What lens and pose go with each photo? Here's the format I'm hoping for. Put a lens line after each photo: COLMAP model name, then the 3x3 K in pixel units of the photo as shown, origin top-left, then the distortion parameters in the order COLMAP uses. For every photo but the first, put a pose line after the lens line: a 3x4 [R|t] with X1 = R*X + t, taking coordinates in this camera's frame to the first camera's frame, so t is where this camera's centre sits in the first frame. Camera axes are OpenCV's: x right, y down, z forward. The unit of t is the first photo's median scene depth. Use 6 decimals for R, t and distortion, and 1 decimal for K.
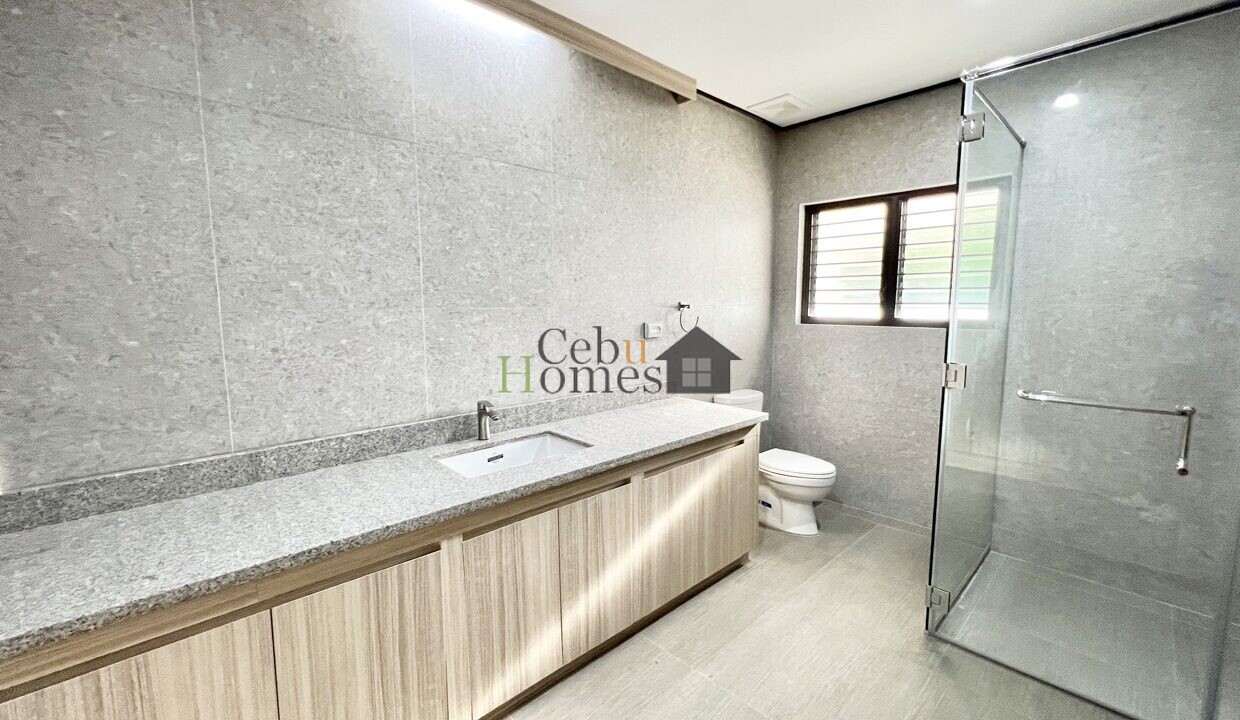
lens RADIAL K [[501.2, 0, 624.2], [0, 501.2, 357.8], [0, 0, 1]] dist [0.003604, 0.000108]
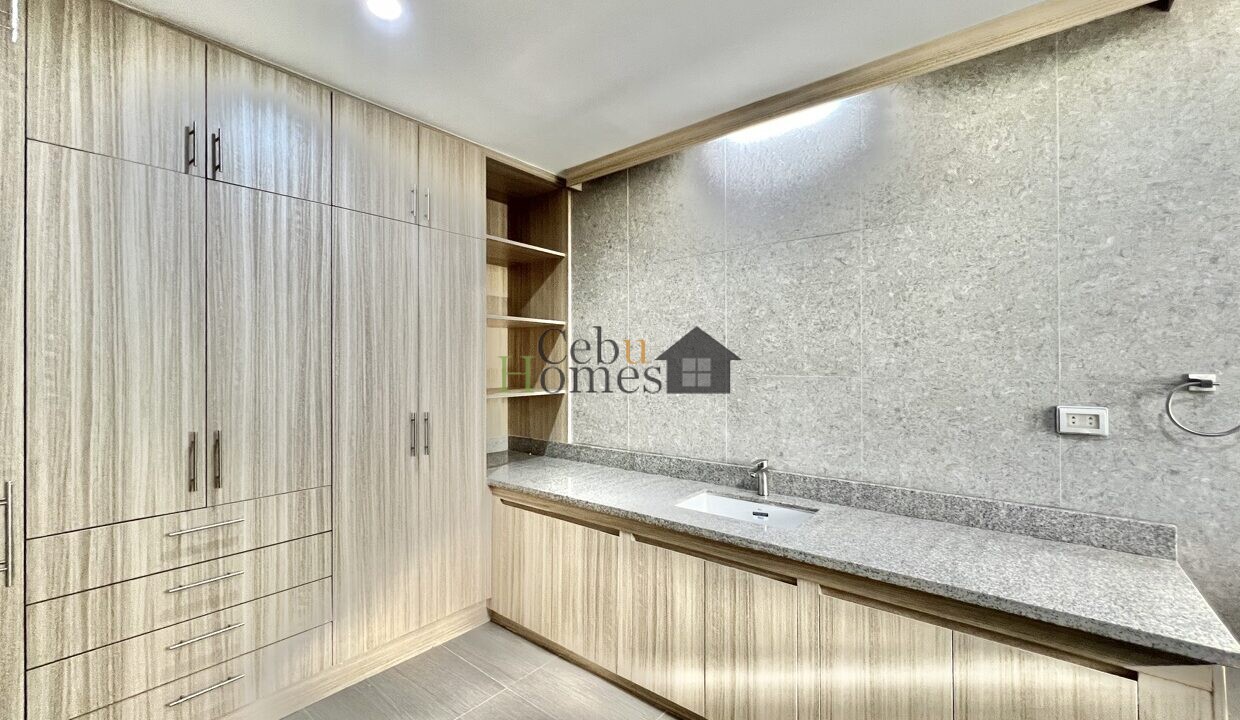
lens RADIAL K [[498.6, 0, 621.5], [0, 498.6, 362.0], [0, 0, 1]] dist [-0.007412, 0.000190]
pose [[0.127763, -0.002819, -0.991801, 0.806113], [-0.112226, 0.993532, -0.017281, -0.076763], [0.985435, 0.113514, 0.126620, 0.561483]]
